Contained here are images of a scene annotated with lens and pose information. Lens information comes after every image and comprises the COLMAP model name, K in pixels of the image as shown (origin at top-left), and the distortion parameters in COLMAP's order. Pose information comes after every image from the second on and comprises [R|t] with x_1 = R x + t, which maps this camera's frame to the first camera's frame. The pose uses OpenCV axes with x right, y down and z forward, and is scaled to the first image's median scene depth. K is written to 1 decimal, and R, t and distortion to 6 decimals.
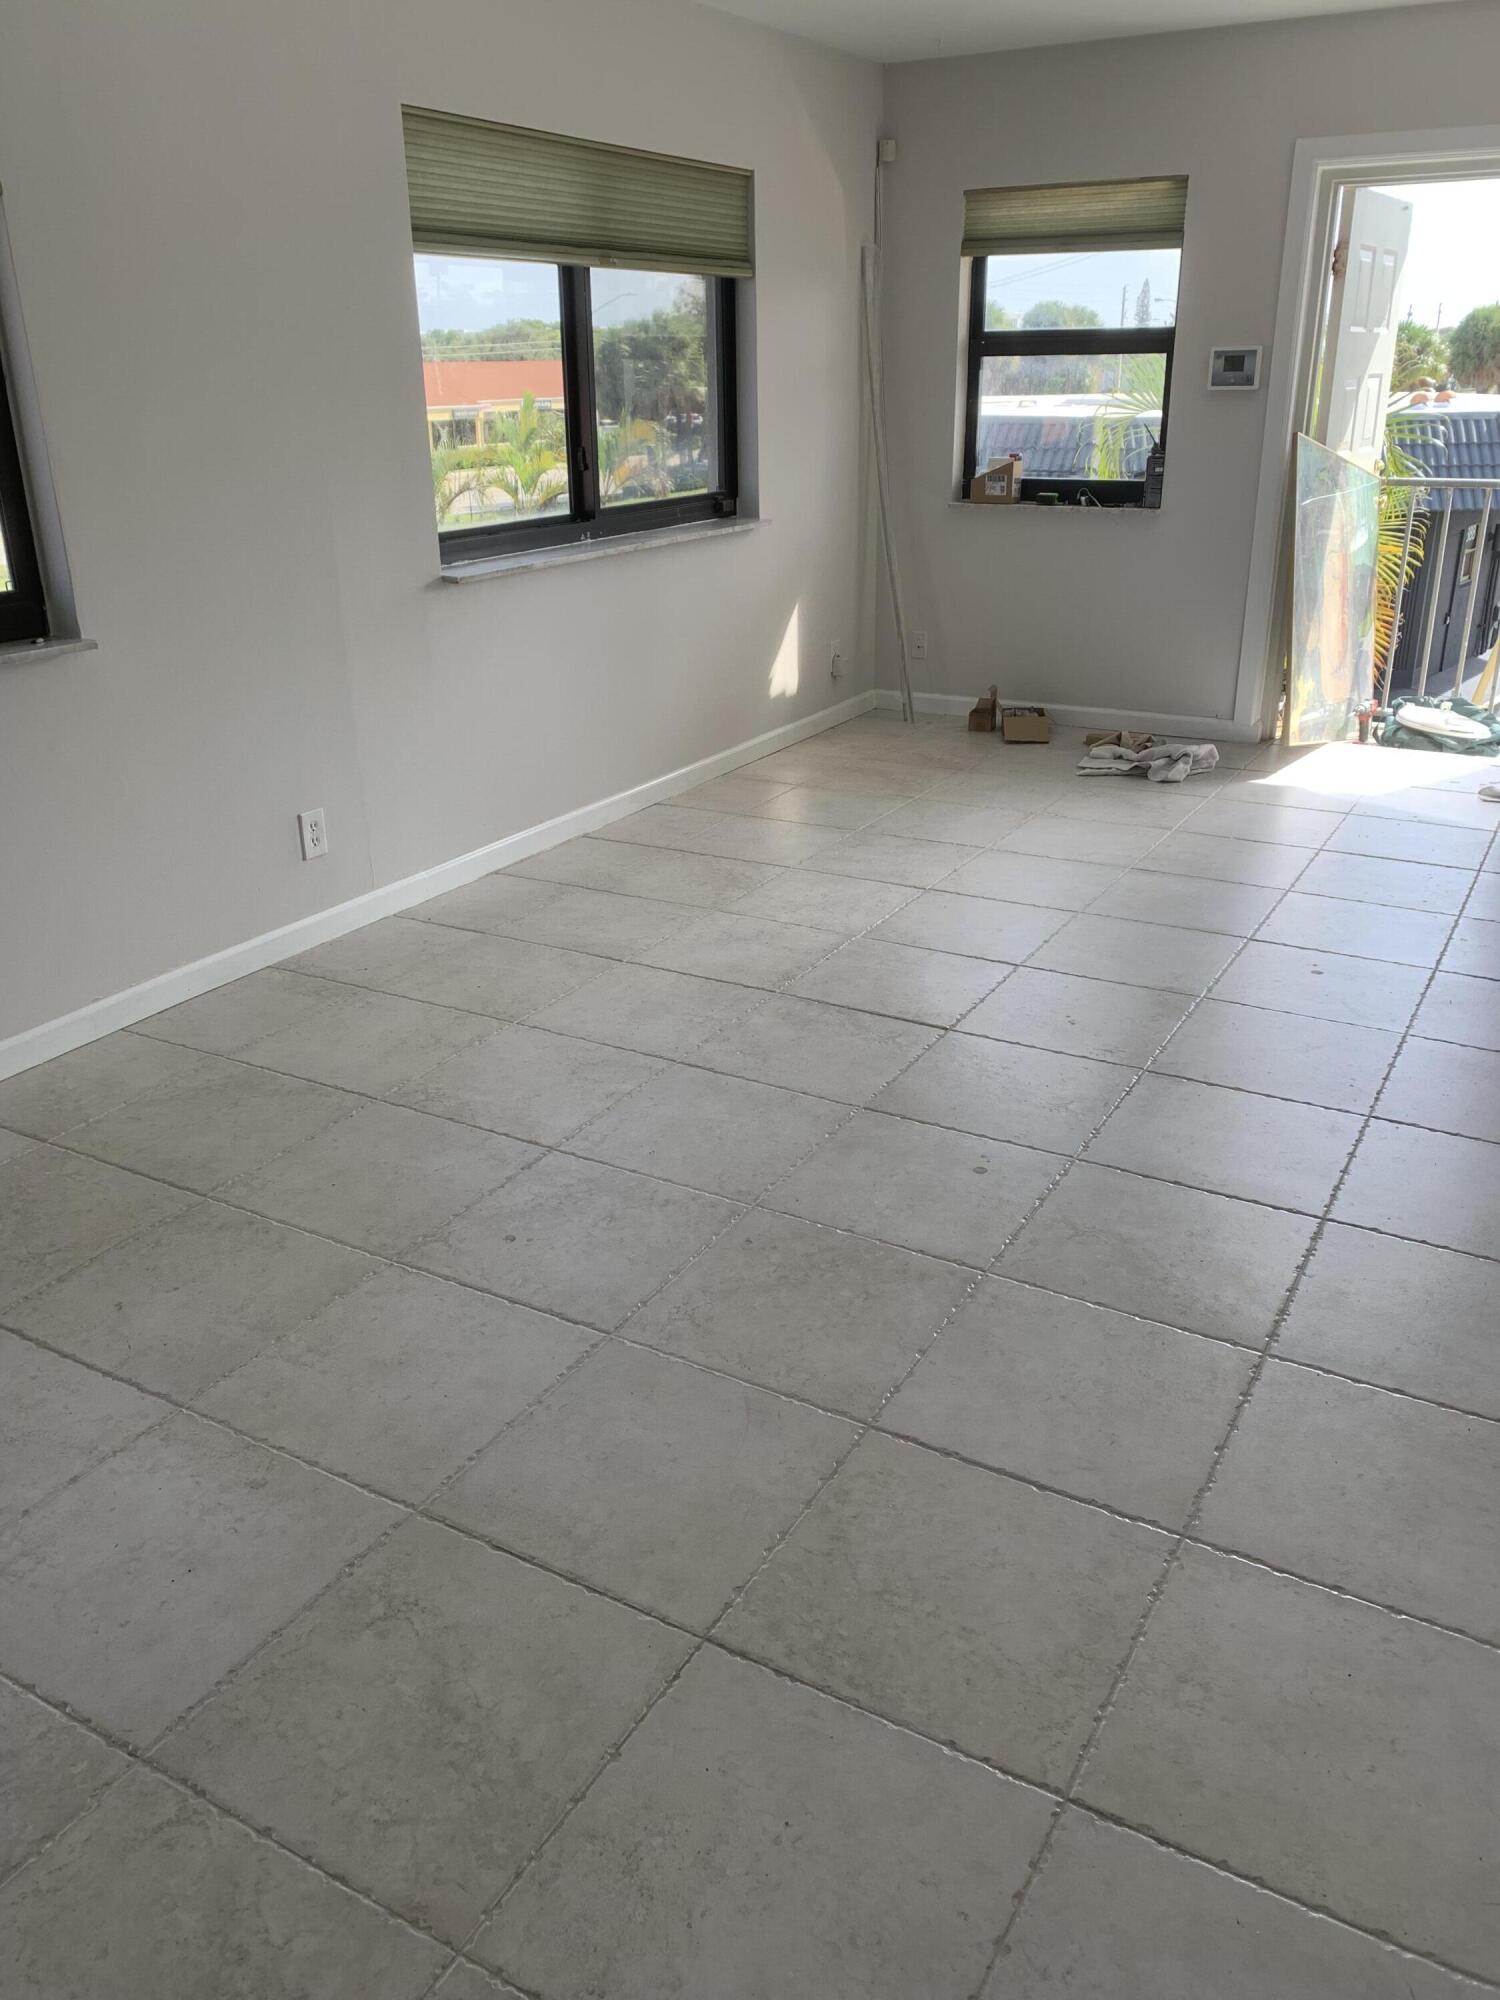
lens RADIAL K [[1528.1, 0, 756.6], [0, 1528.1, 998.0], [0, 0, 1]] dist [0.063895, -0.122428]
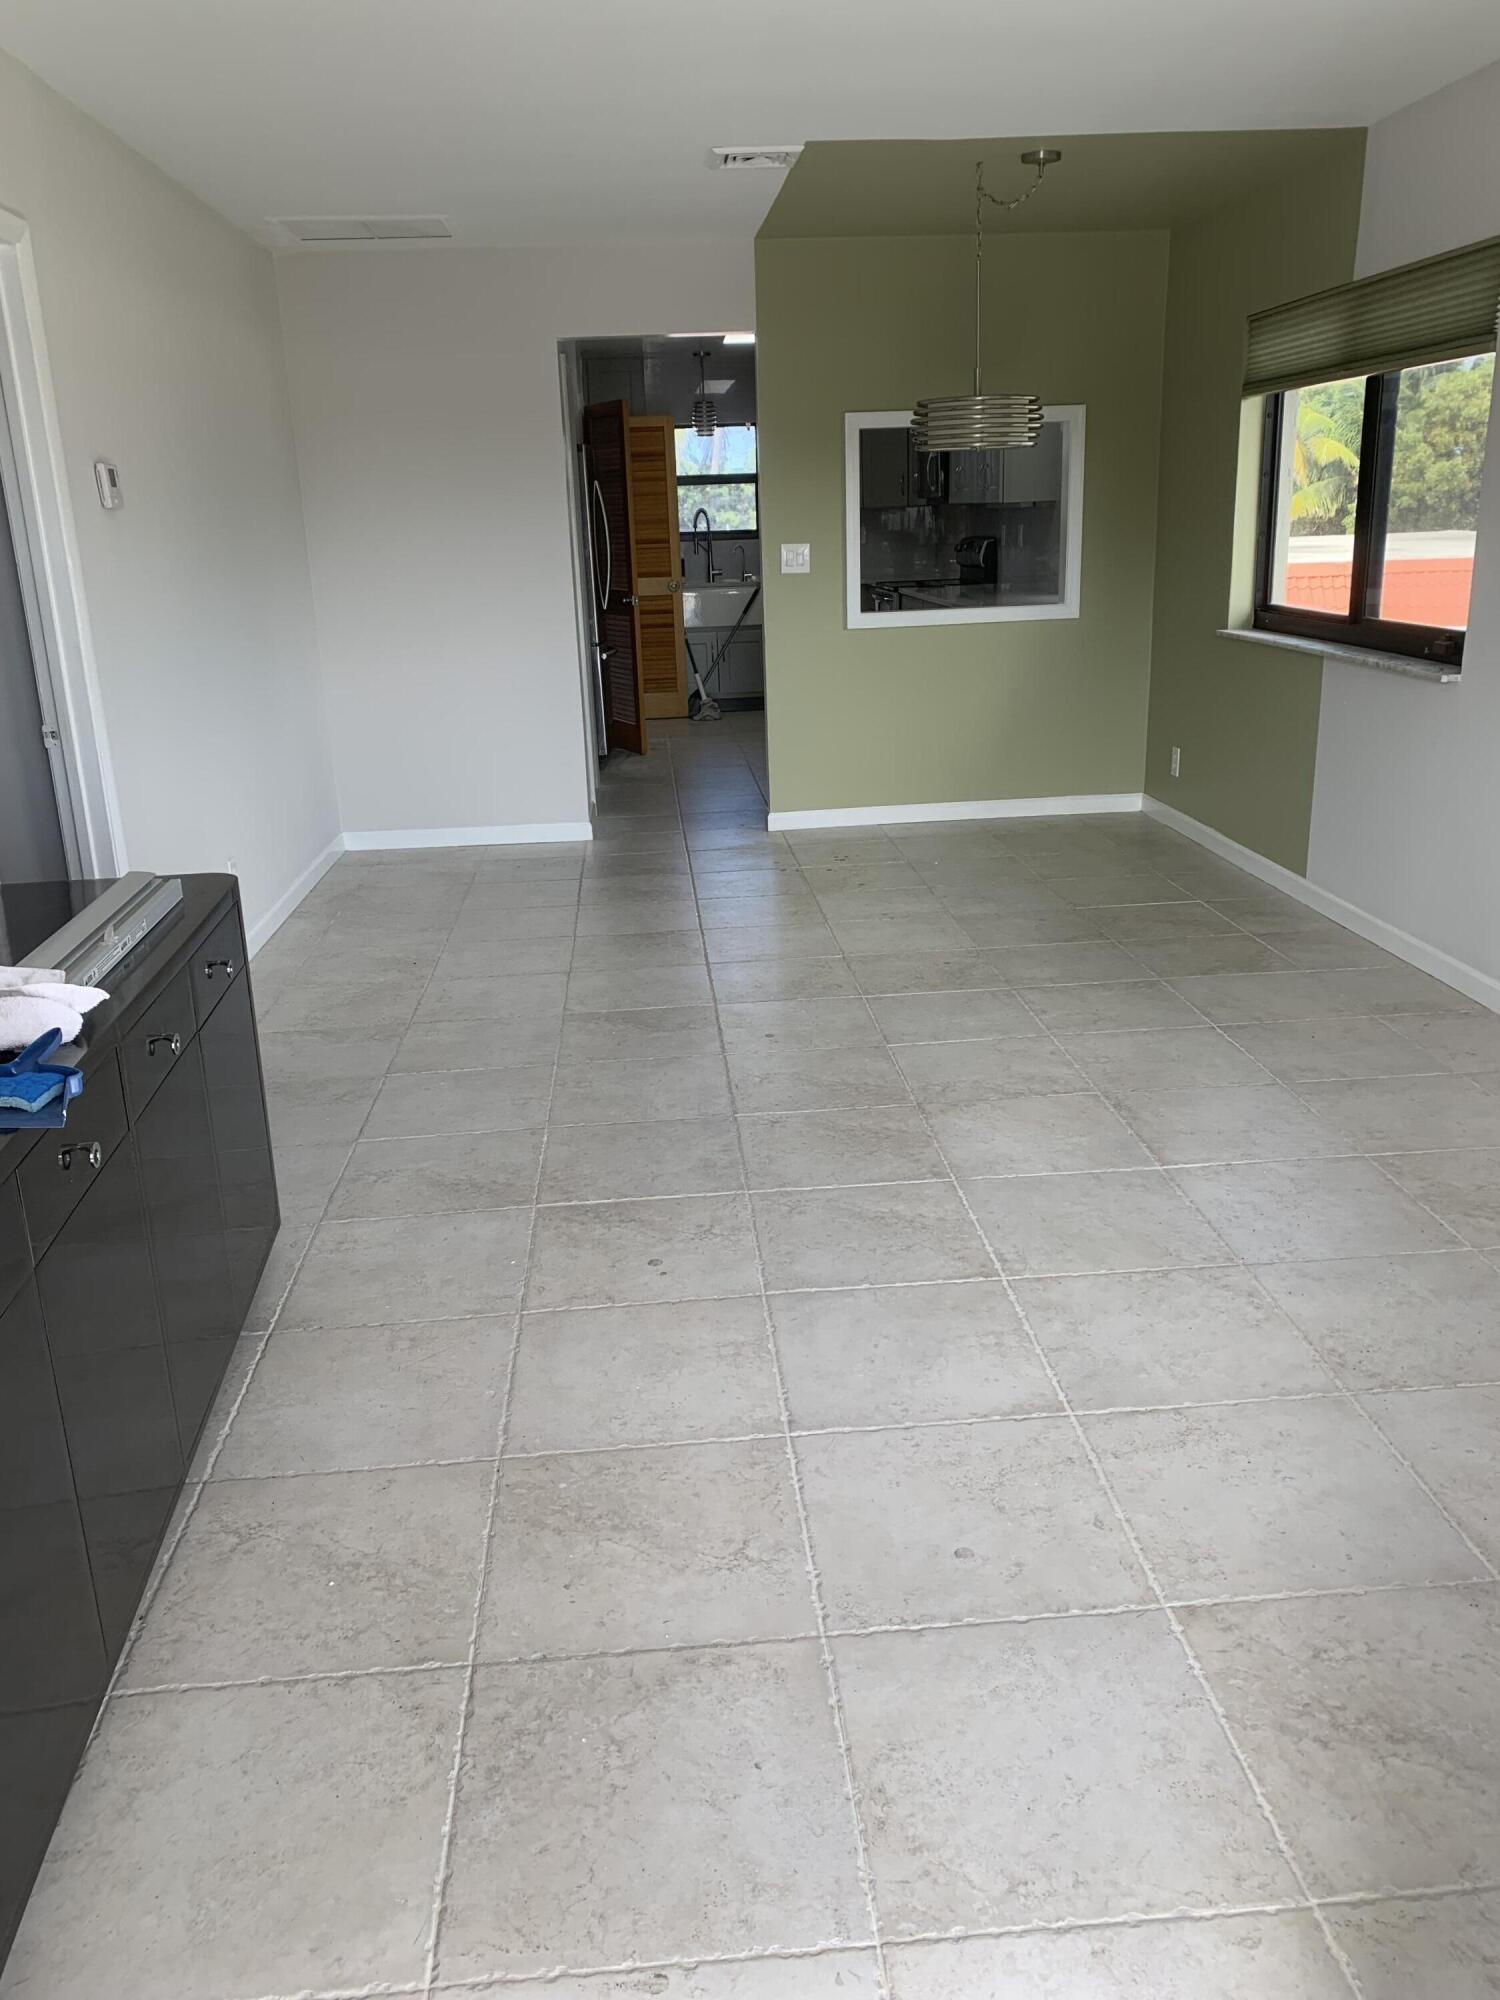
lens RADIAL K [[1553.2, 0, 757.1], [0, 1553.2, 945.8], [0, 0, 1]] dist [-0.002110, 0.013737]
pose [[-0.817063, 0.184801, -0.546129, 0.665113], [-0.197213, 0.800517, 0.565932, -0.554577], [0.541770, 0.570106, -0.617628, 1.332166]]
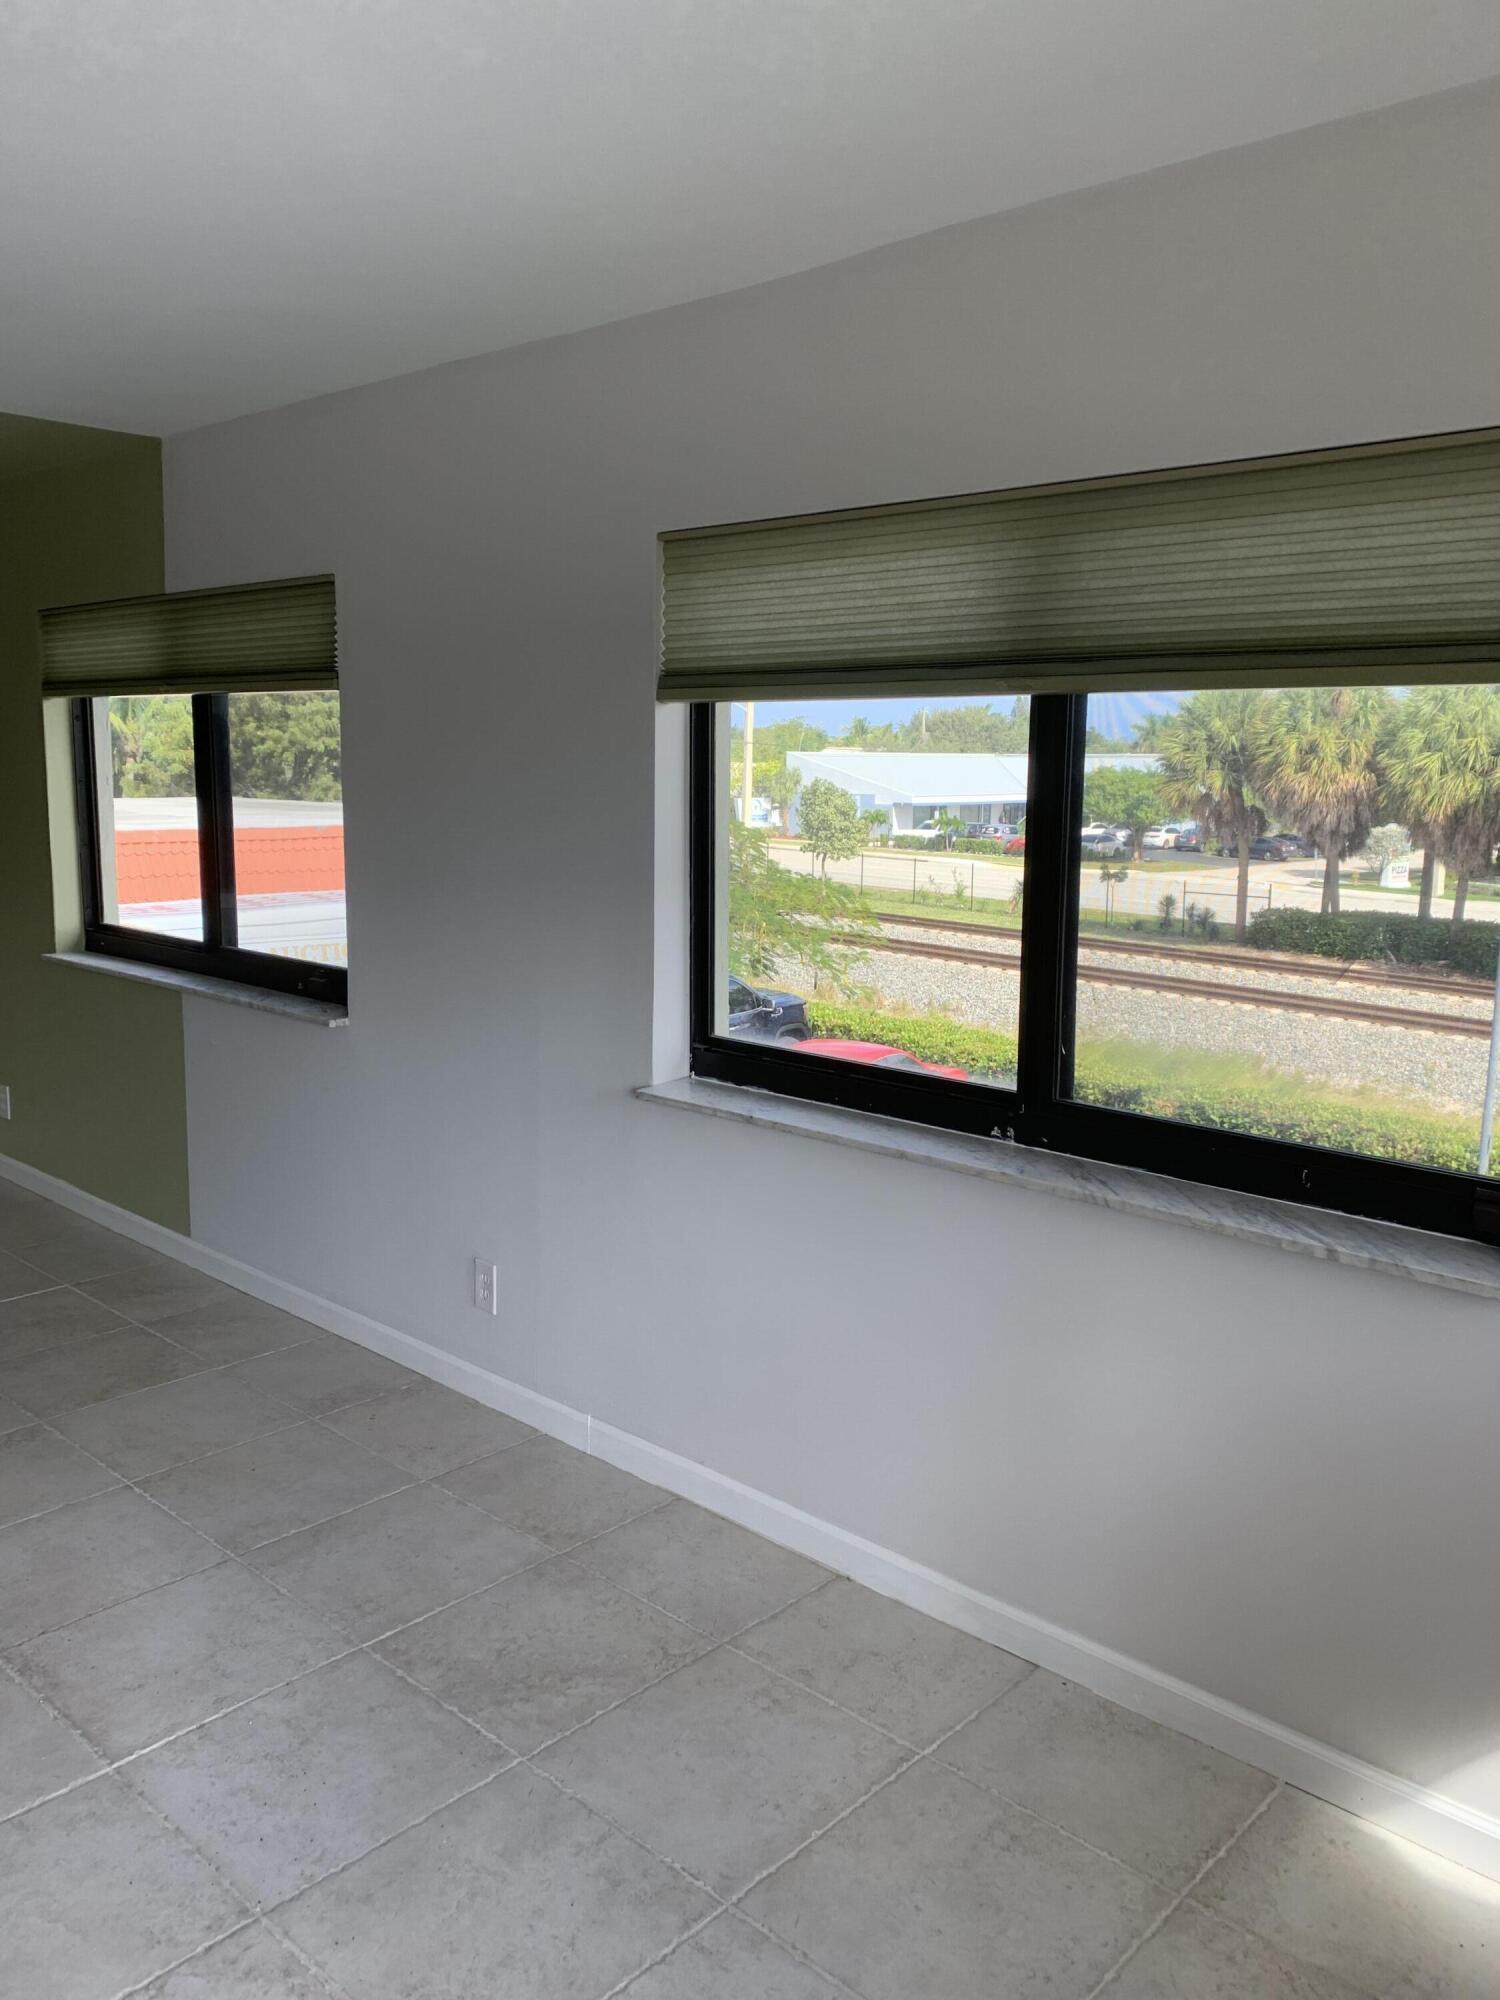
lens RADIAL K [[1553.2, 0, 757.1], [0, 1553.2, 945.8], [0, 0, 1]] dist [-0.002110, 0.013737]
pose [[-0.215899, 0.128541, -0.967918, 0.548961], [-0.385821, 0.899395, 0.205501, -0.540670], [0.896956, 0.417811, -0.144585, 1.185981]]
